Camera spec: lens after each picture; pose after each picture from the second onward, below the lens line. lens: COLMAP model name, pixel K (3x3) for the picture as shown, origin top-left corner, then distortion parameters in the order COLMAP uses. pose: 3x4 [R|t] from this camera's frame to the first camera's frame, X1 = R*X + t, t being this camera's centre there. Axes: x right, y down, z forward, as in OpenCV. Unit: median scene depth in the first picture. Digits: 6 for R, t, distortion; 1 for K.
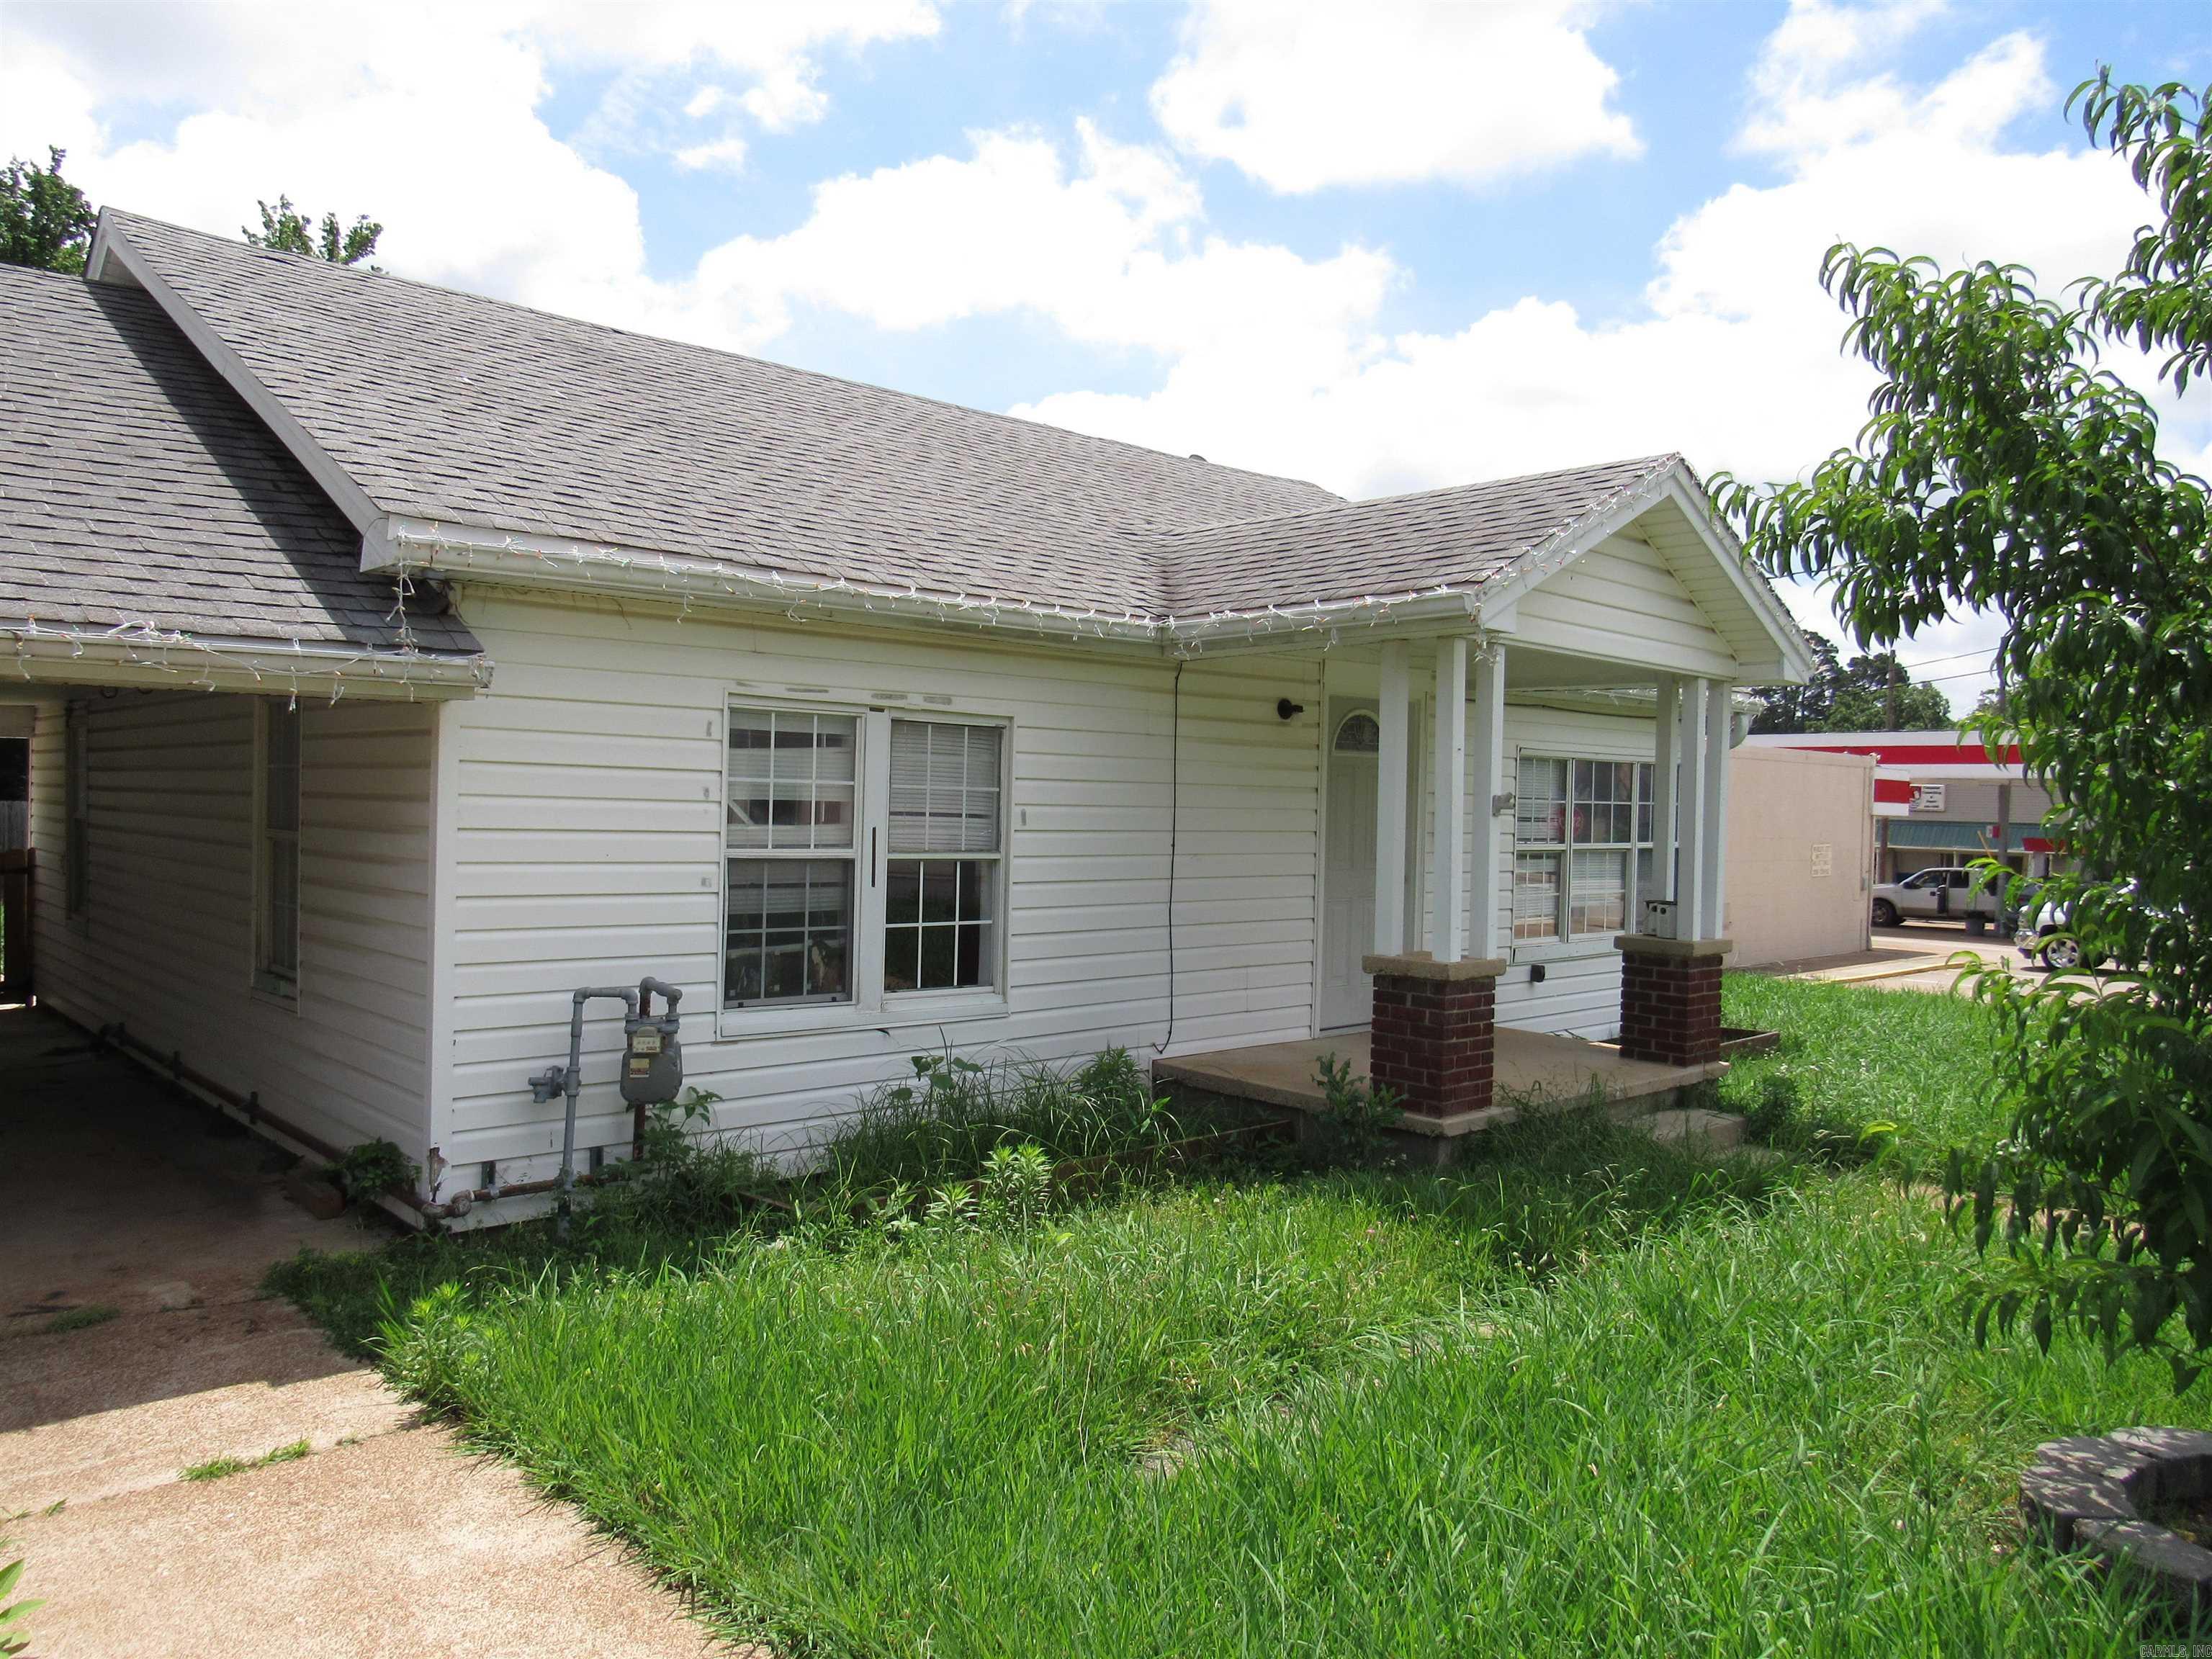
lens RADIAL K [[1575.9, 0, 1106.0], [0, 1575.9, 829.5], [0, 0, 1]] dist [-0.046855, 0.032568]
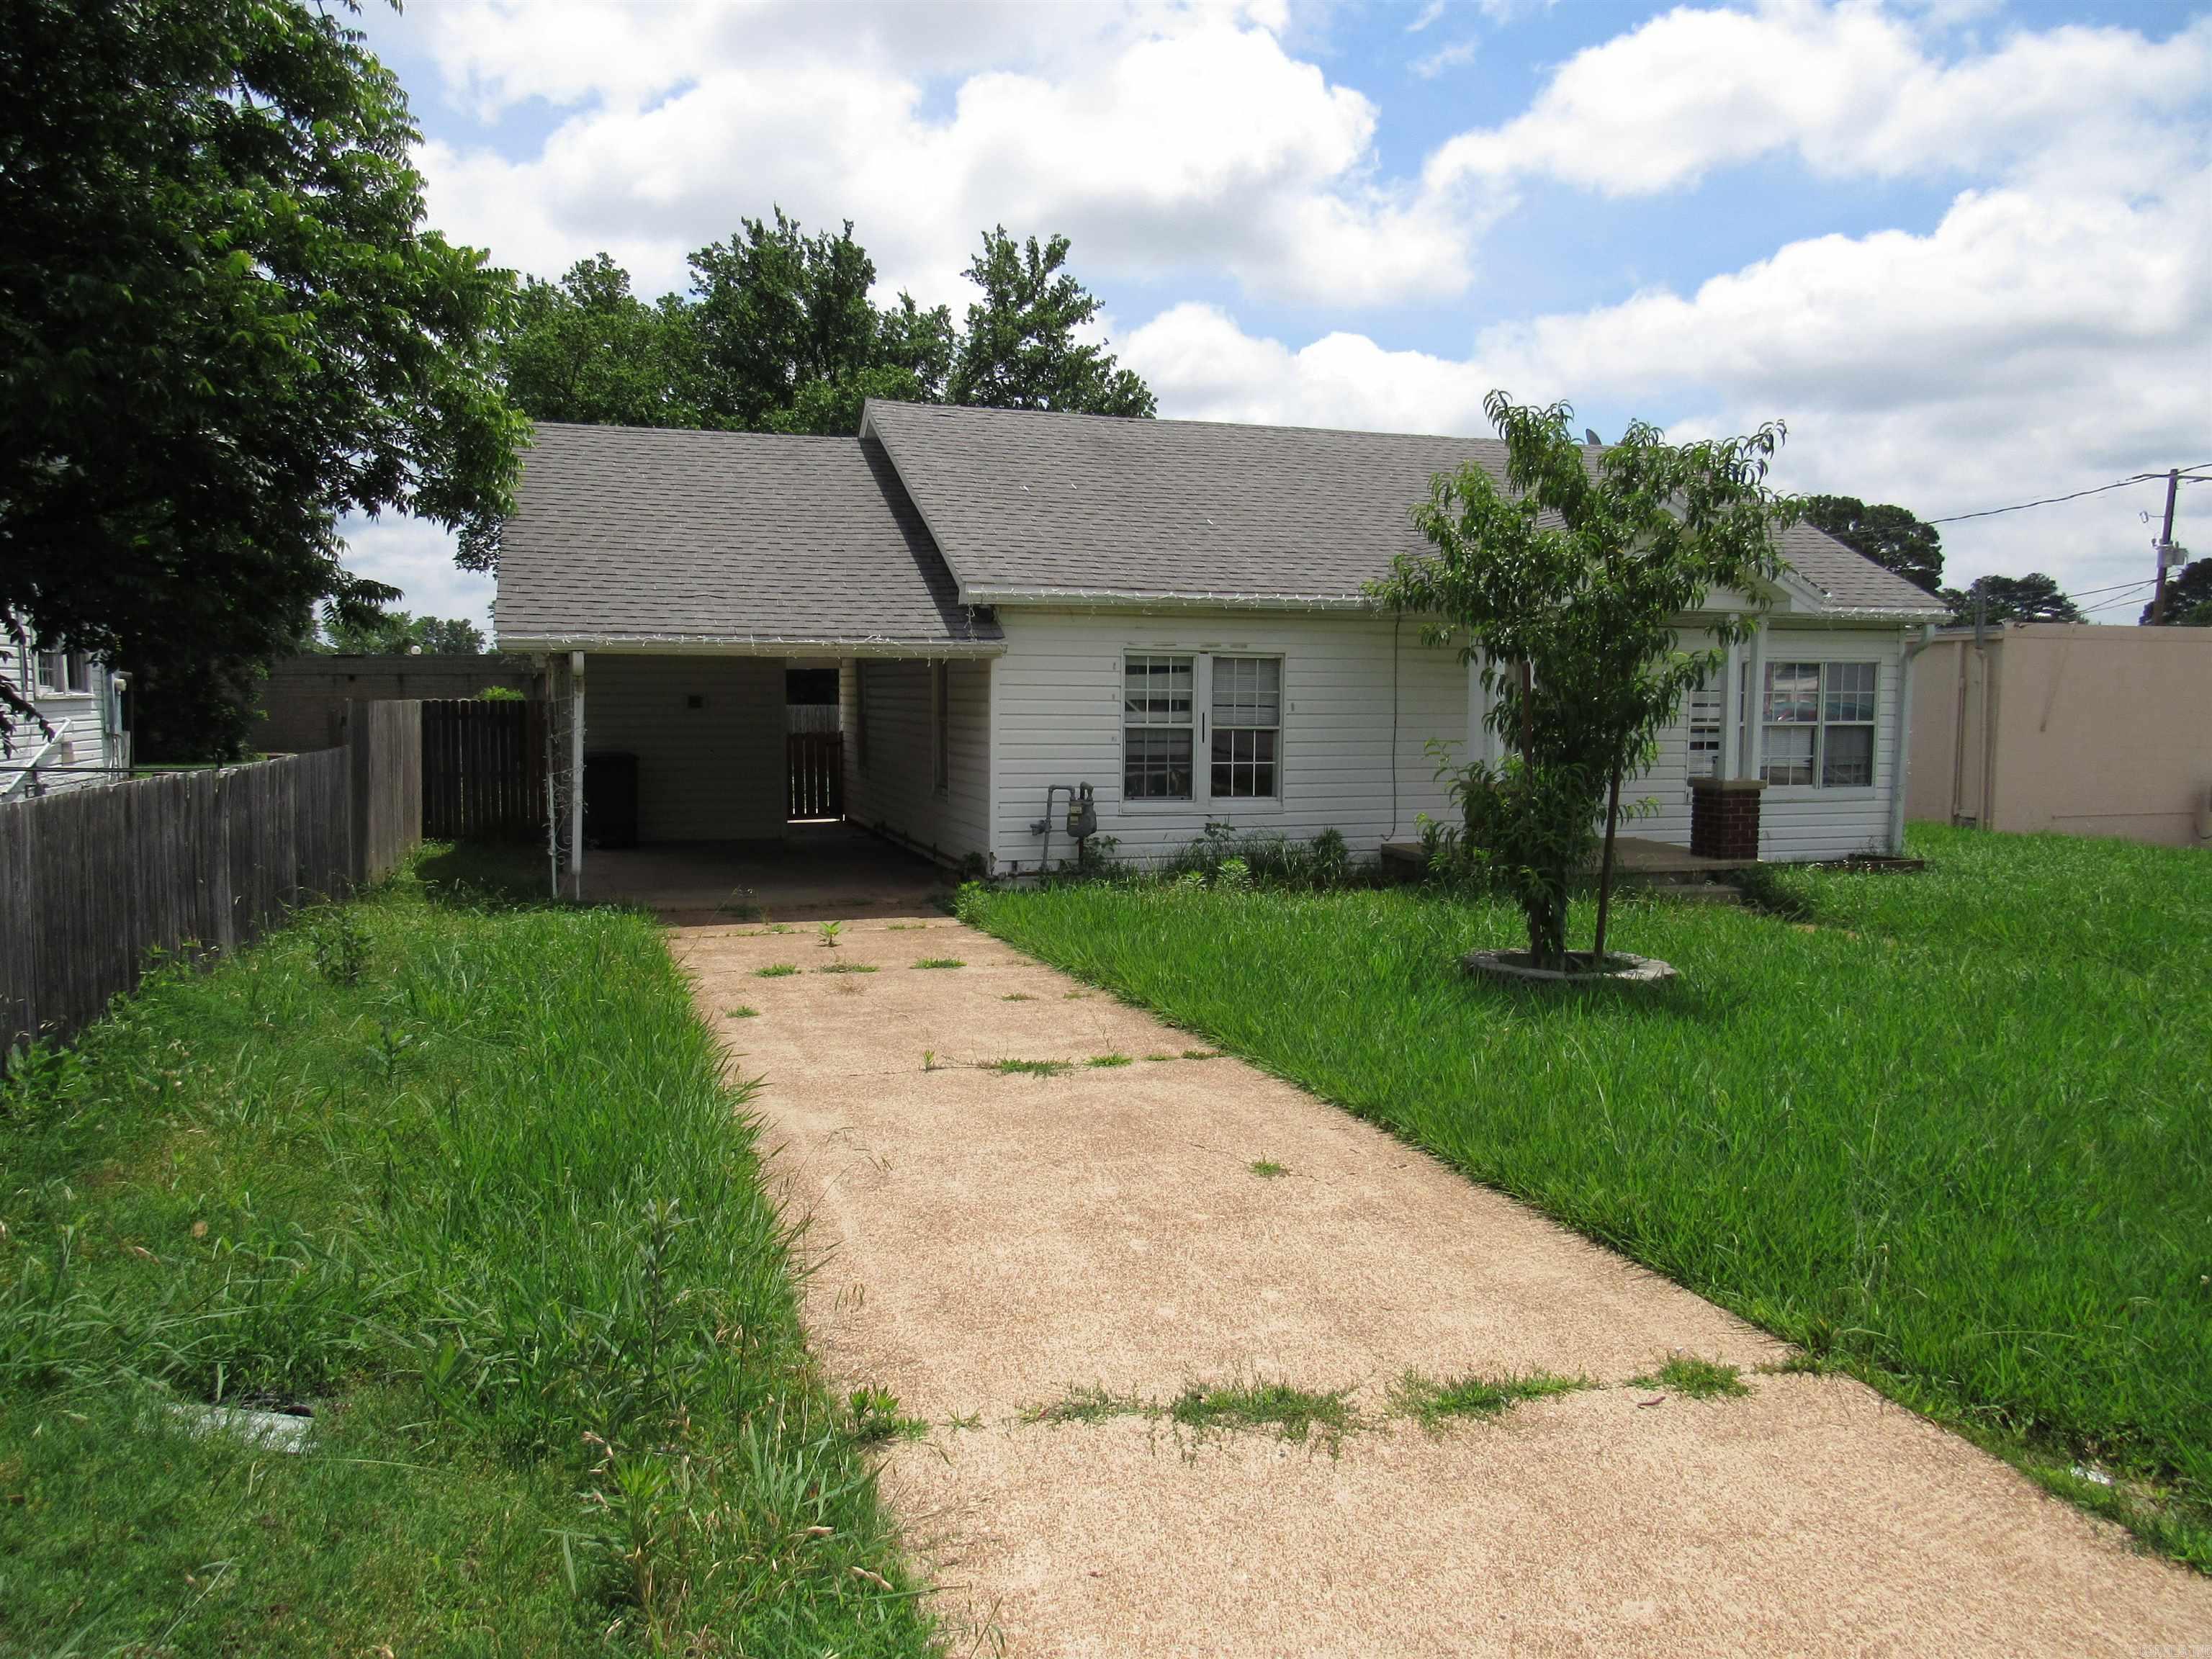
lens RADIAL K [[1575.9, 0, 1106.0], [0, 1575.9, 829.5], [0, 0, 1]] dist [-0.046855, 0.032568]
pose [[0.905179, 0.020119, -0.424553, 0.592109], [0.007609, 0.997952, 0.063515, 0.018974], [0.424961, -0.060723, 0.903173, -0.857045]]
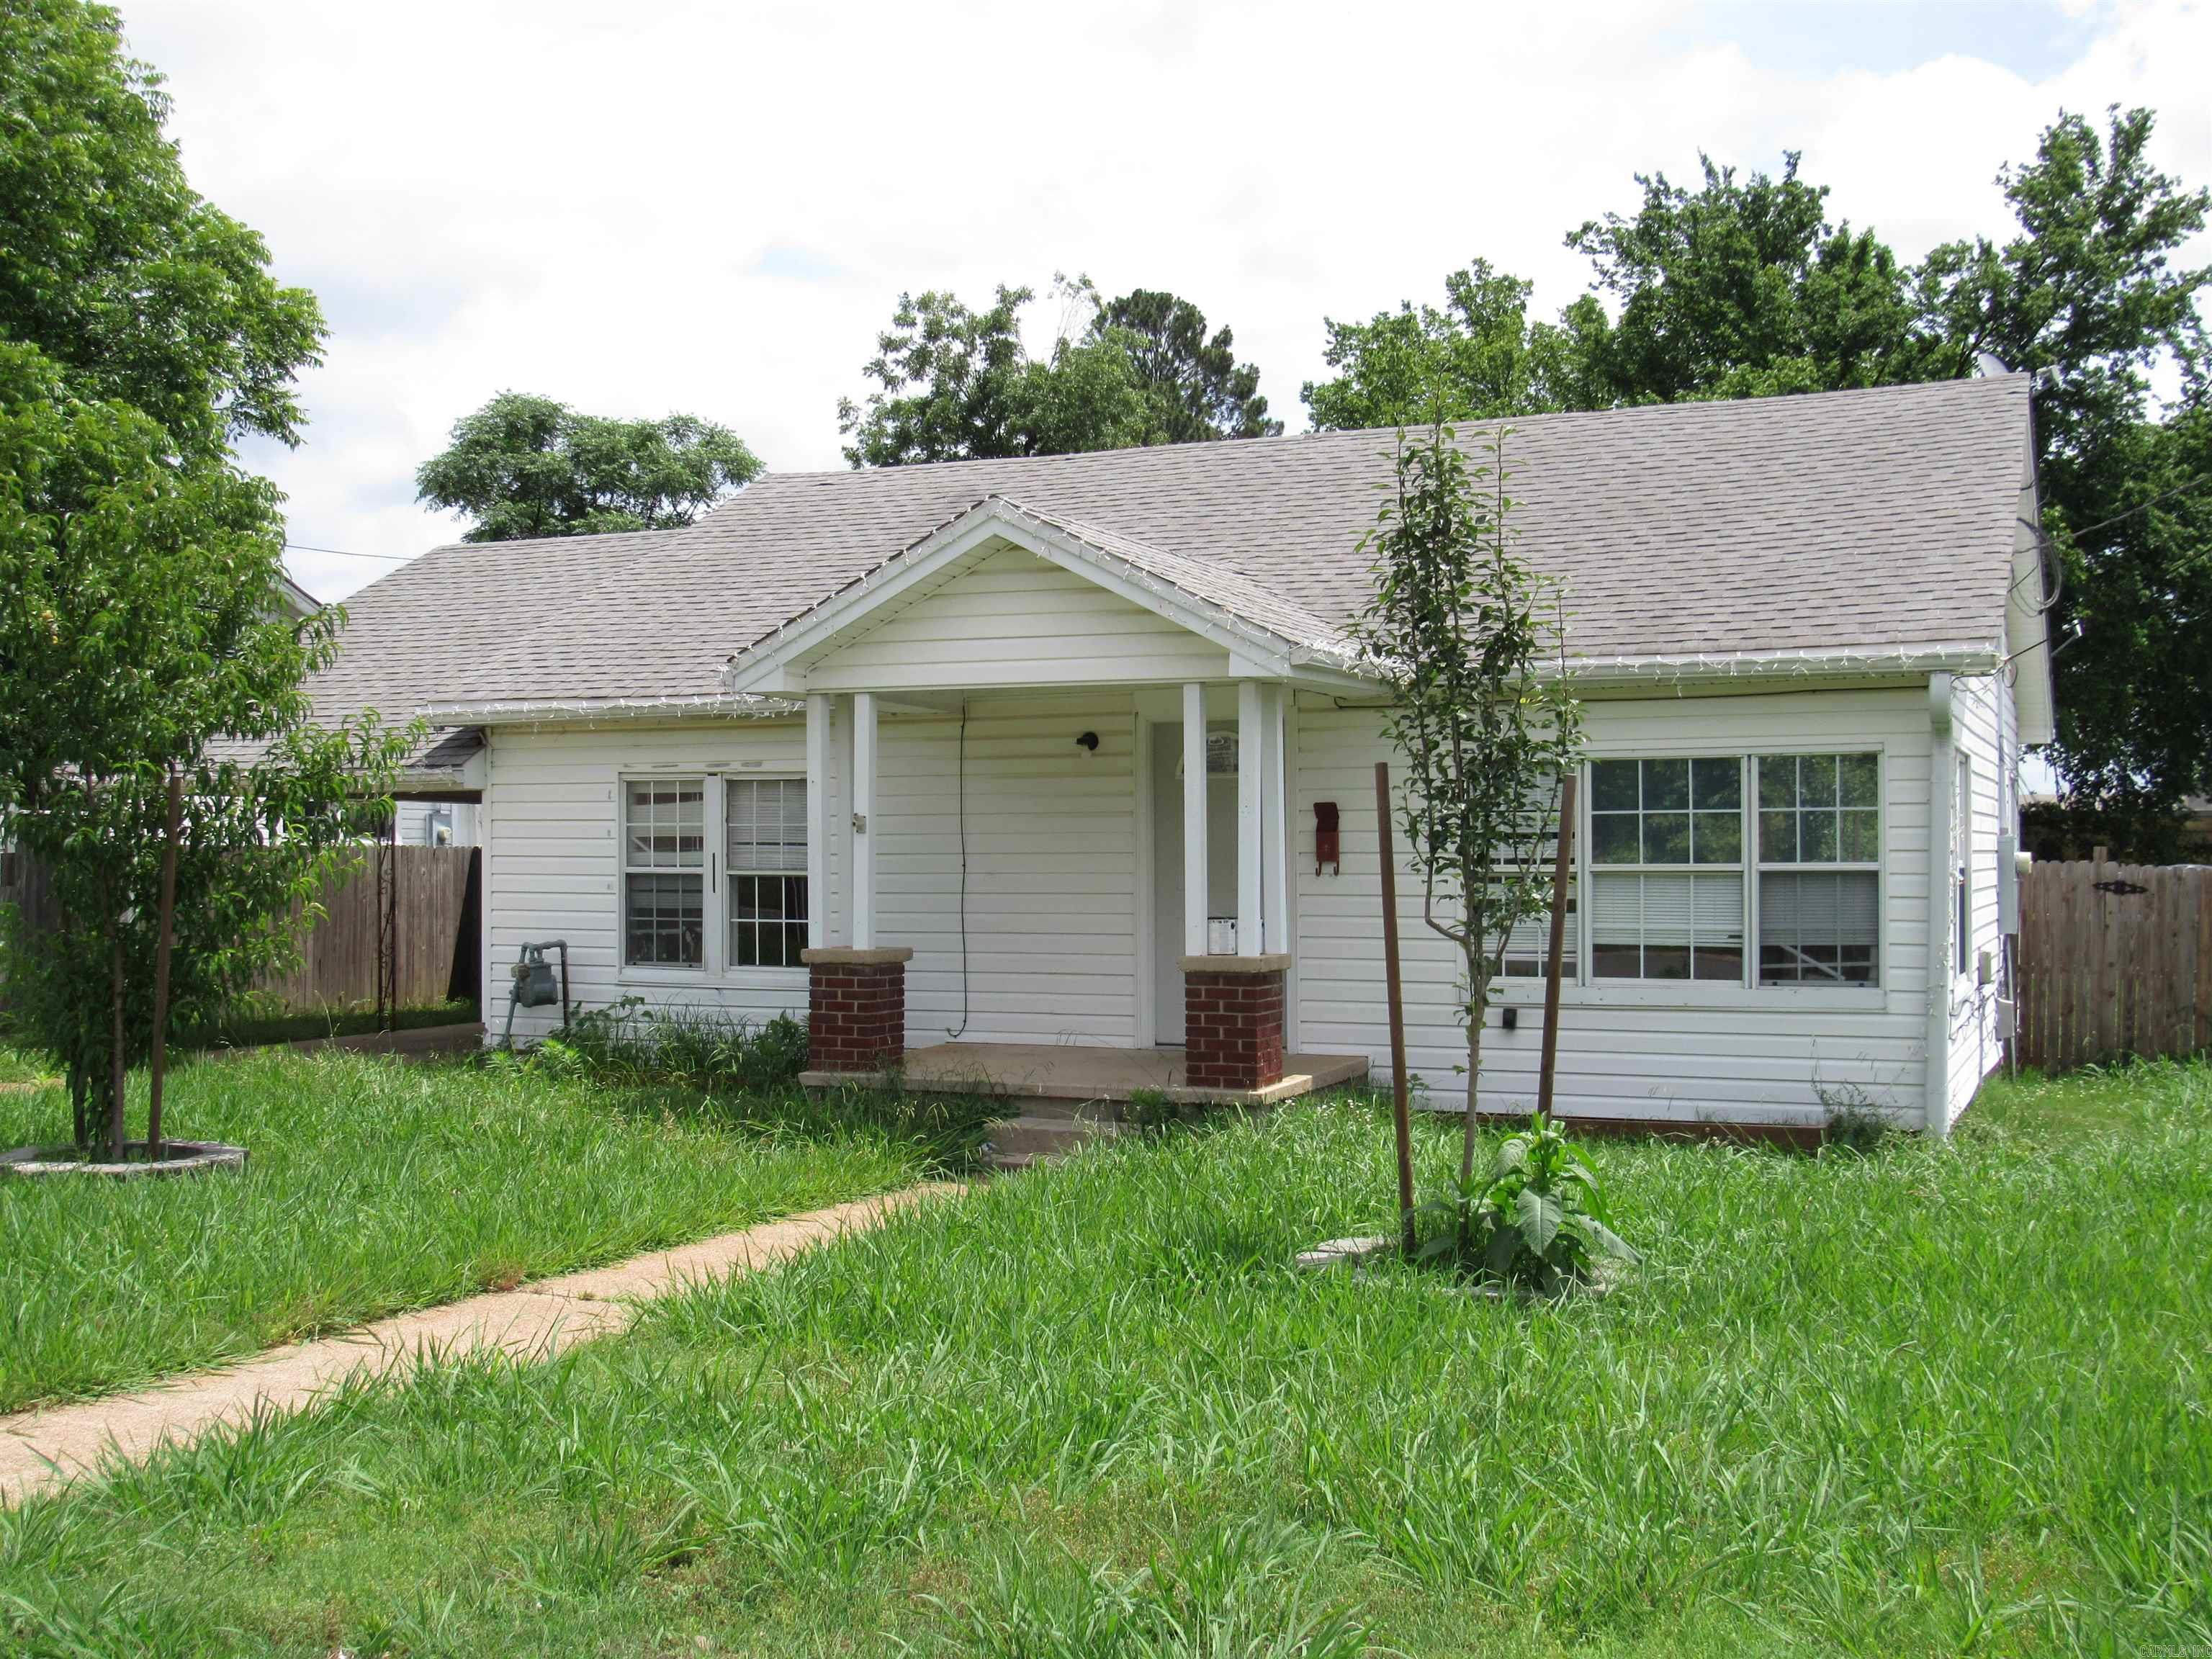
lens RADIAL K [[2327.4, 0, 1106.0], [0, 2327.4, 829.5], [0, 0, 1]] dist [-0.053205, 0.014792]
pose [[0.402675, -0.031895, -0.914787, 2.056100], [-0.003092, 0.999340, -0.036204, 0.056010], [0.915338, 0.017407, 0.402311, 0.459521]]
